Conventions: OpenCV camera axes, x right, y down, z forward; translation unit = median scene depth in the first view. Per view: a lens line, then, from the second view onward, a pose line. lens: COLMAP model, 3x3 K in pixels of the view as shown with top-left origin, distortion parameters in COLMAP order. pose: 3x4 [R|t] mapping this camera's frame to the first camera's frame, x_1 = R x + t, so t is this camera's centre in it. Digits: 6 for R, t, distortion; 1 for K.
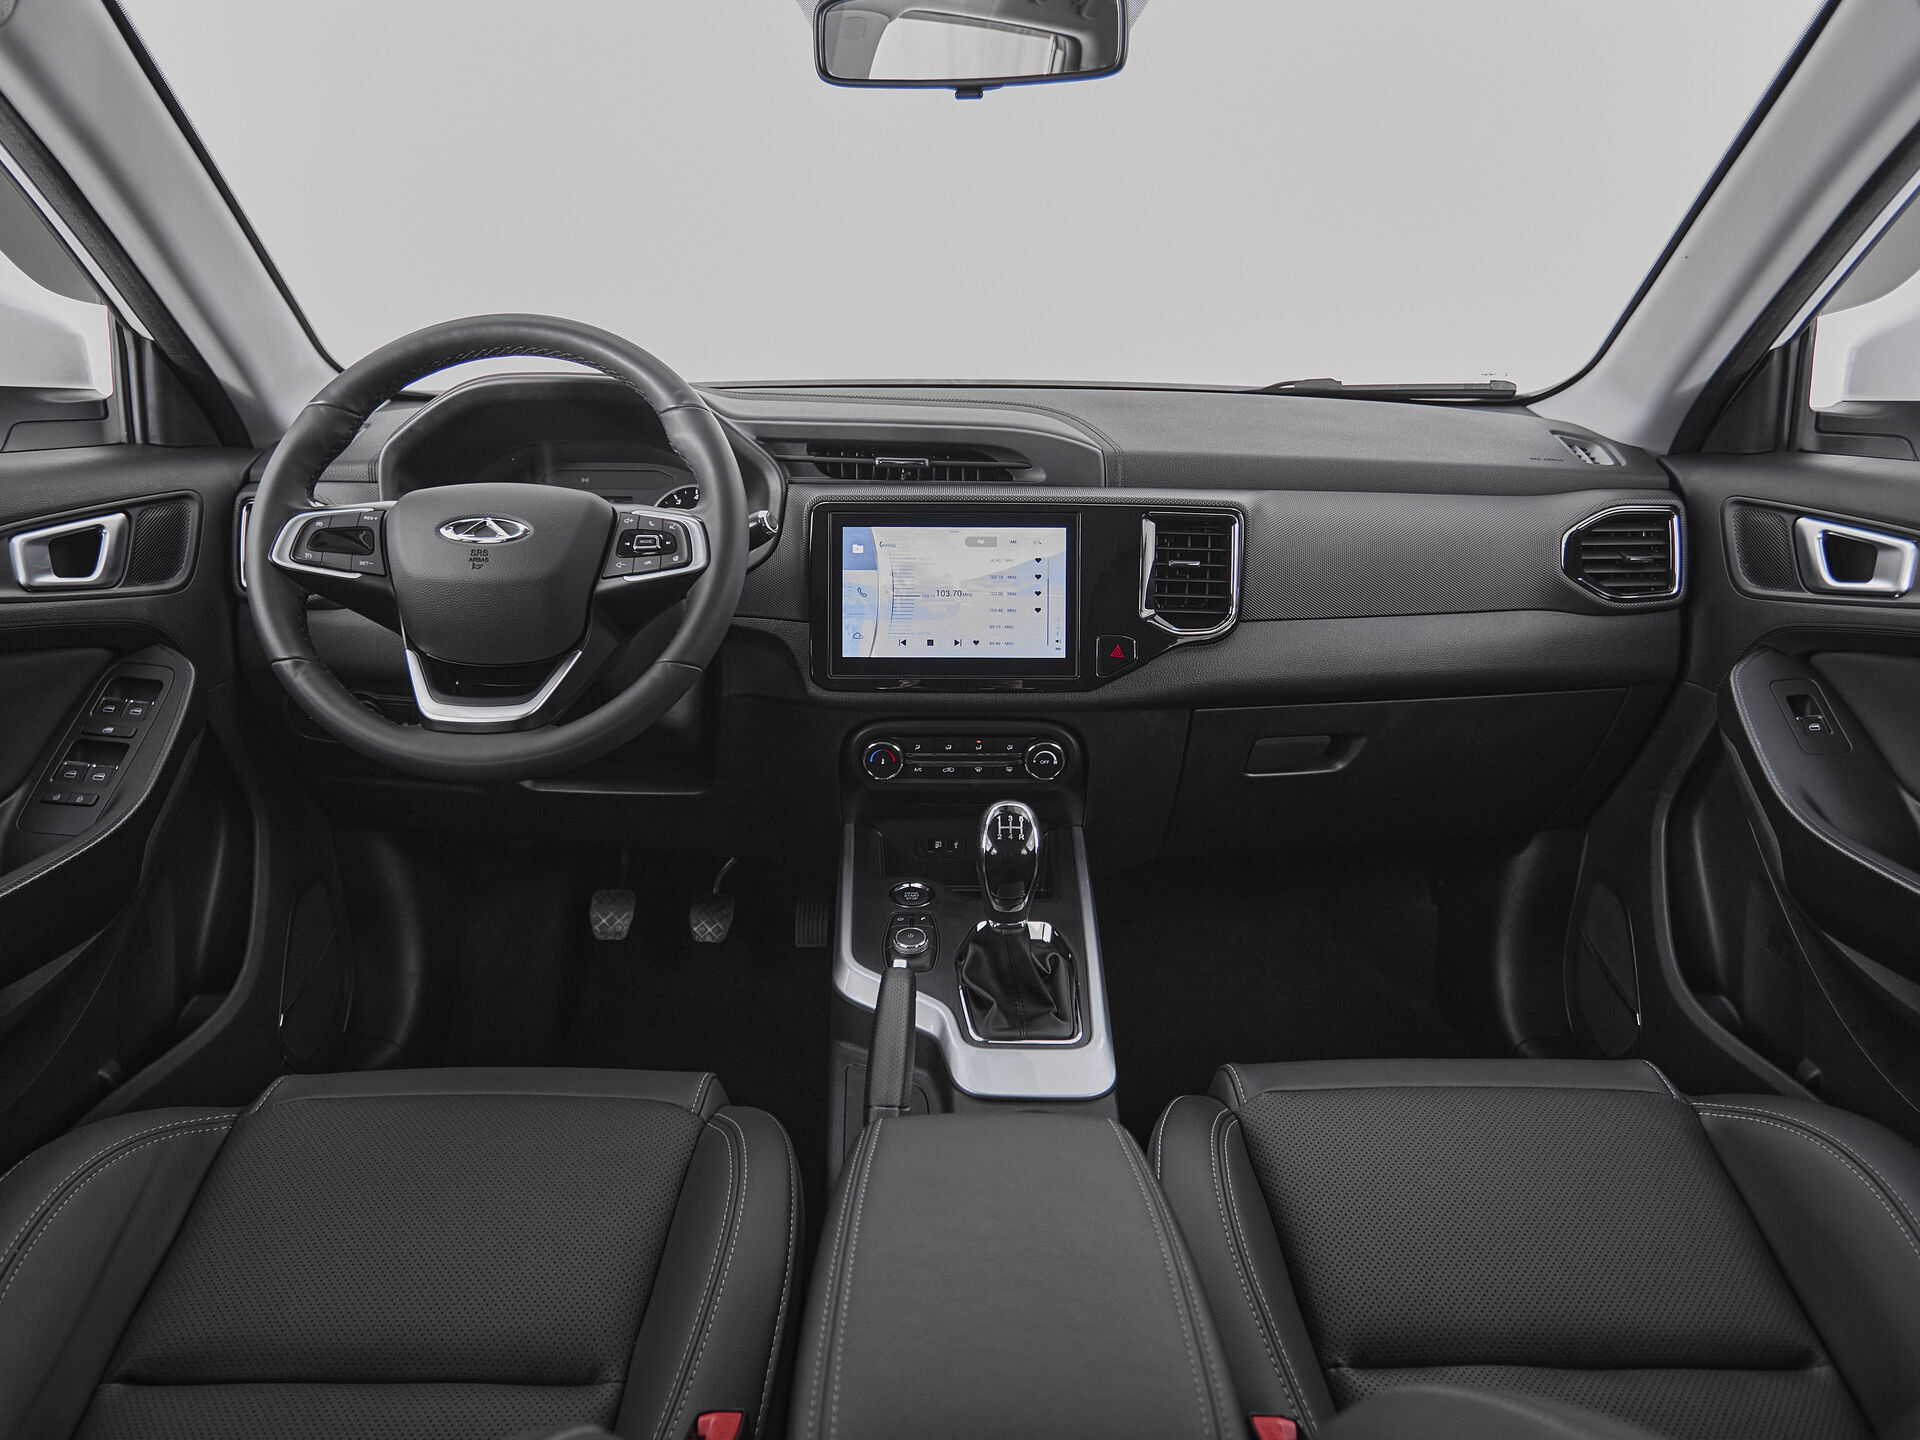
lens RADIAL K [[1203.4, 0, 949.5], [0, 1203.4, 713.3], [0, 0, 1]] dist [0.005484, -0.004815]
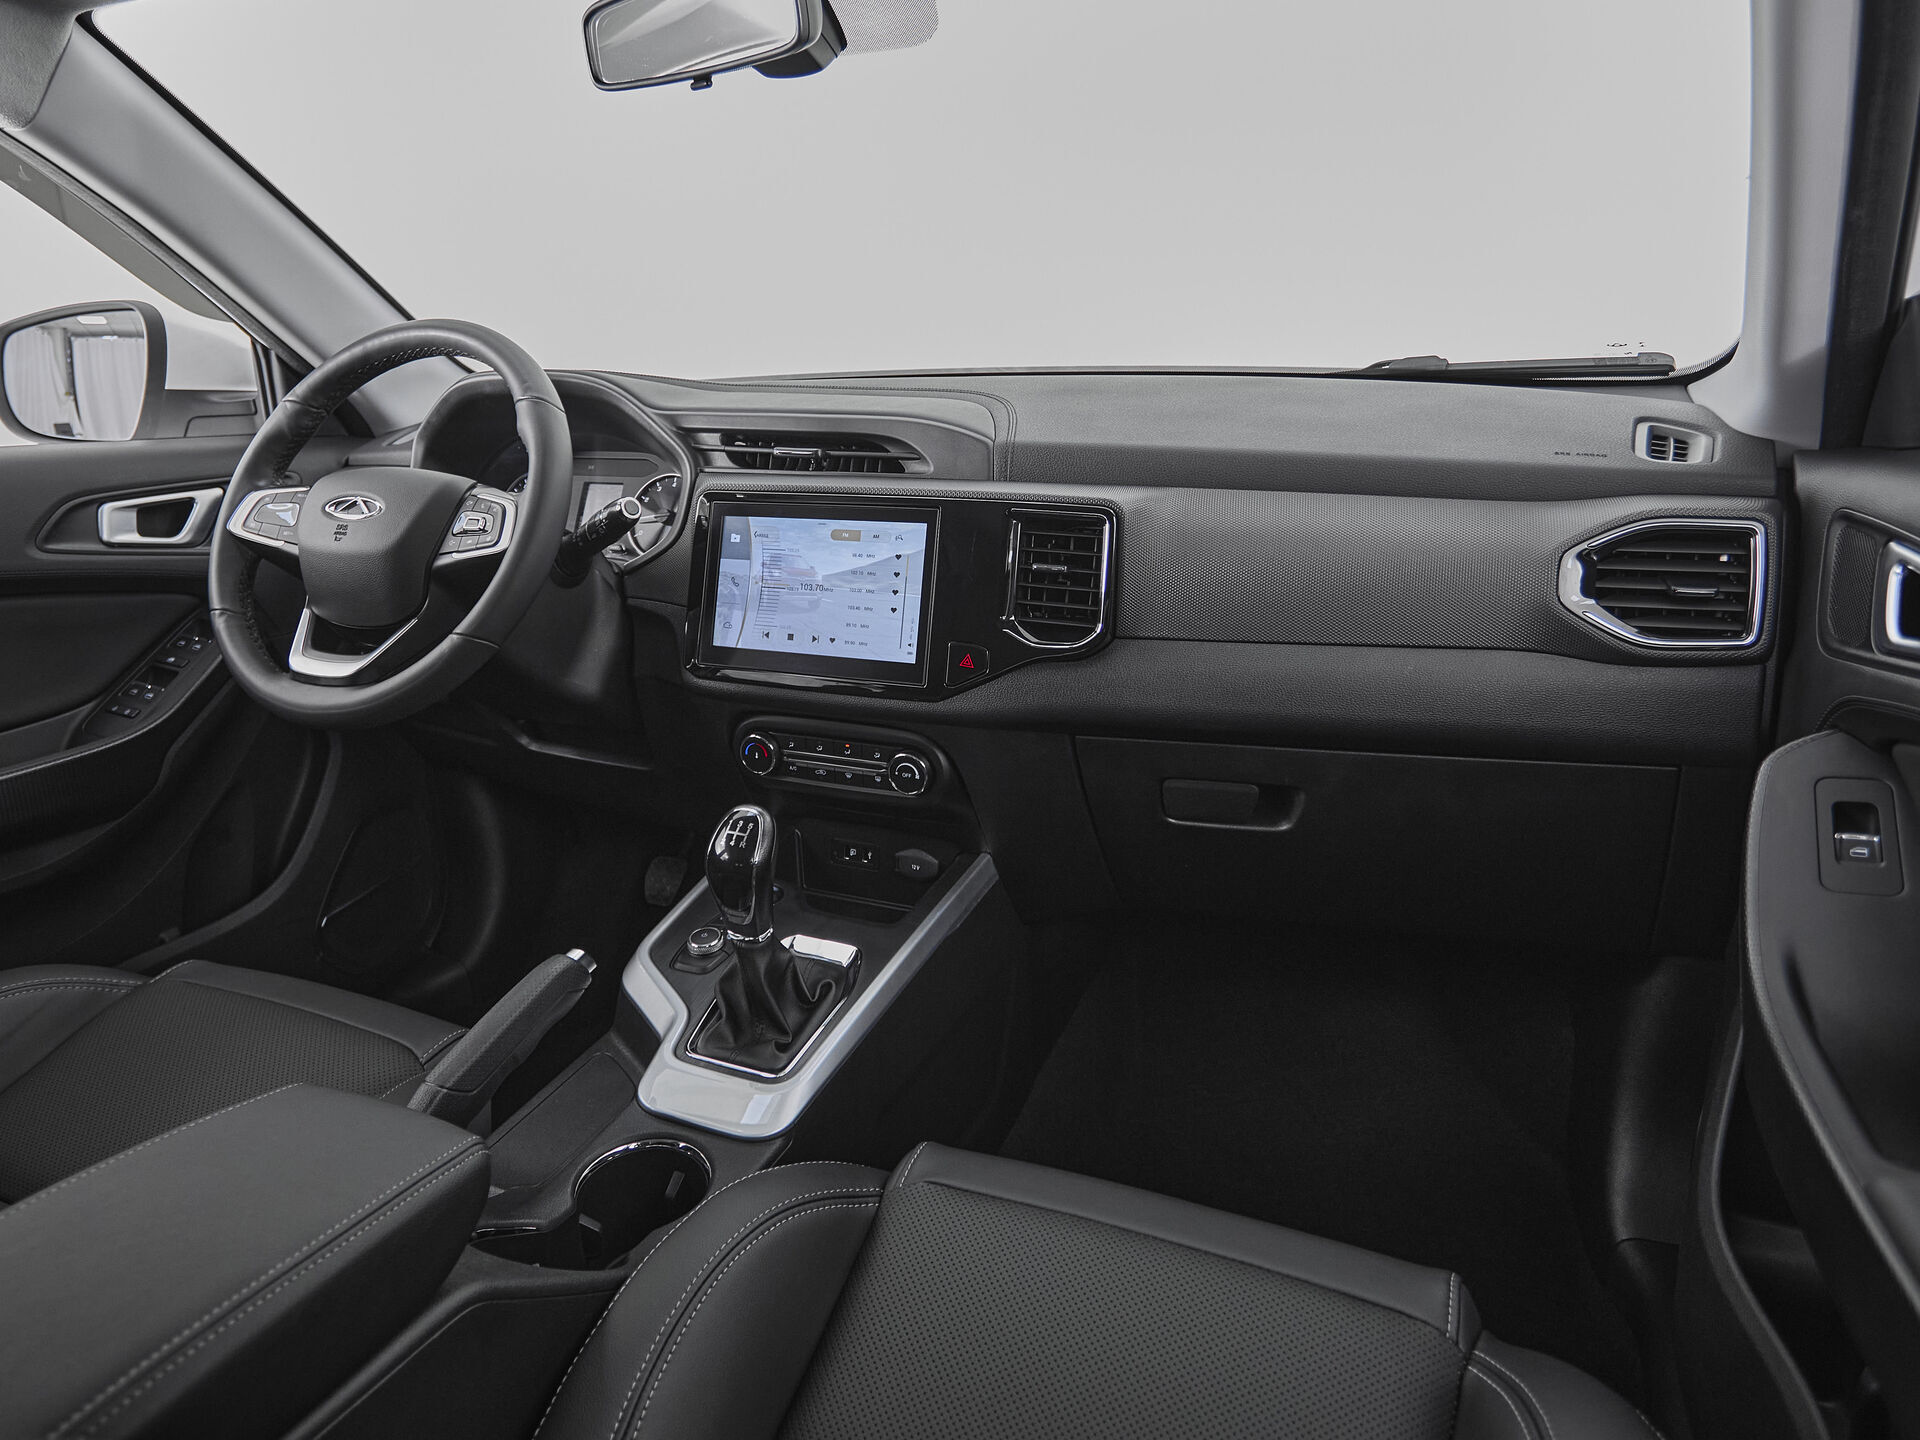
lens RADIAL K [[1203.4, 0, 896.1], [0, 1203.4, 658.3], [0, 0, 1]] dist [0.005484, -0.004815]
pose [[0.907358, 0.076754, -0.413293, 0.464112], [-0.094449, 0.995275, -0.022519, -0.028205], [0.409612, 0.059468, 0.910320, 0.157090]]
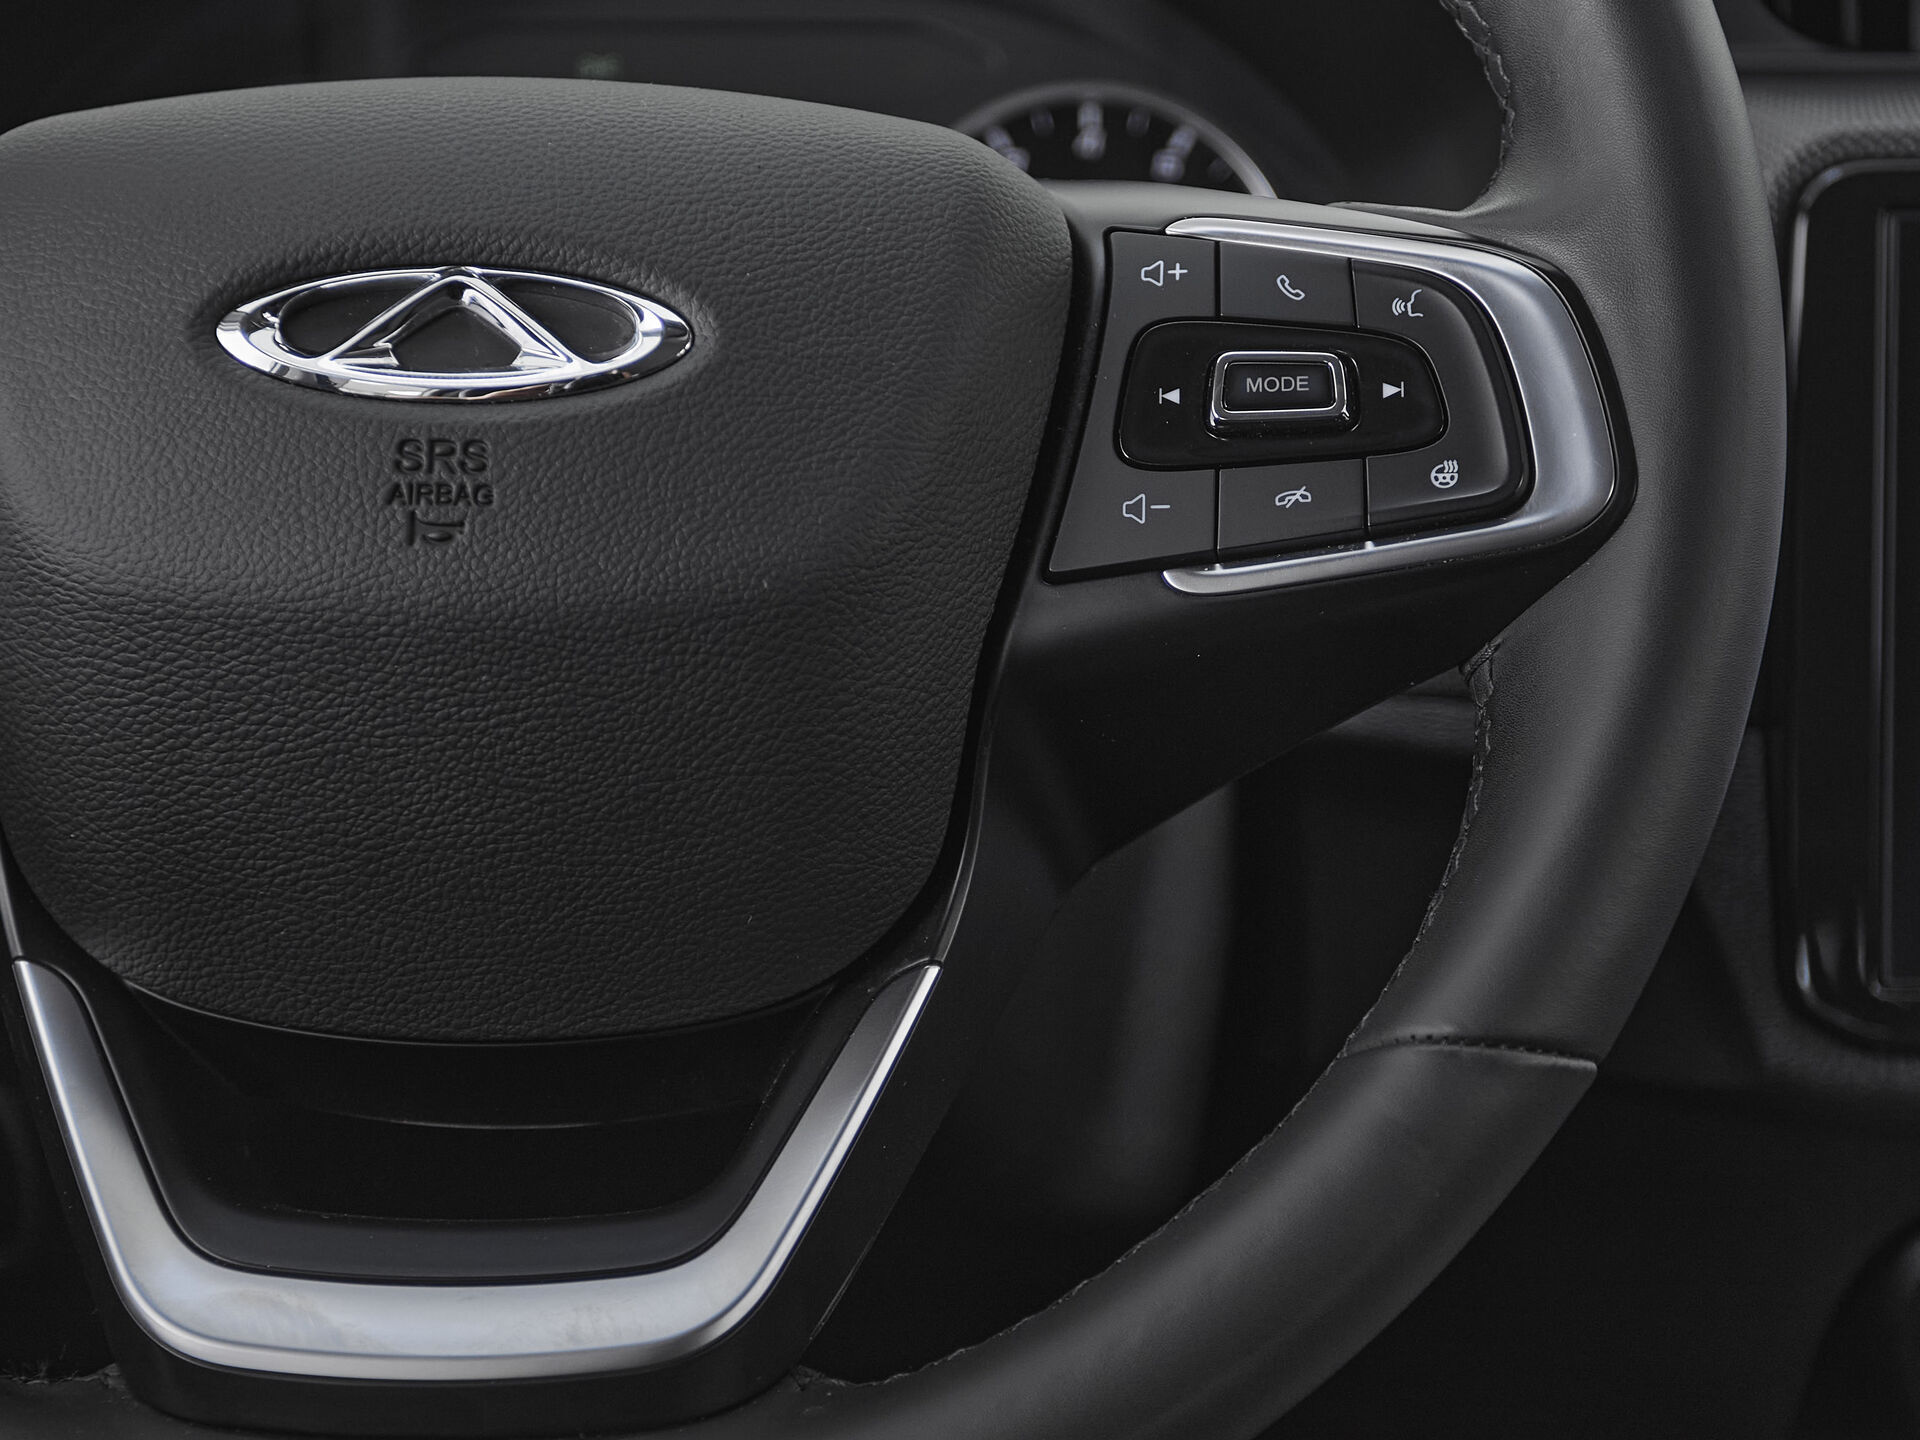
lens RADIAL K [[3524.2, 0, 1022.6], [0, 3524.2, 801.8], [0, 0, 1]] dist [0.044171, 0.000000]
pose [[0.999946, -0.003876, -0.009675, -0.245363], [0.003982, 0.999932, 0.010955, -0.071234], [0.009632, -0.010993, 0.999893, 0.379840]]
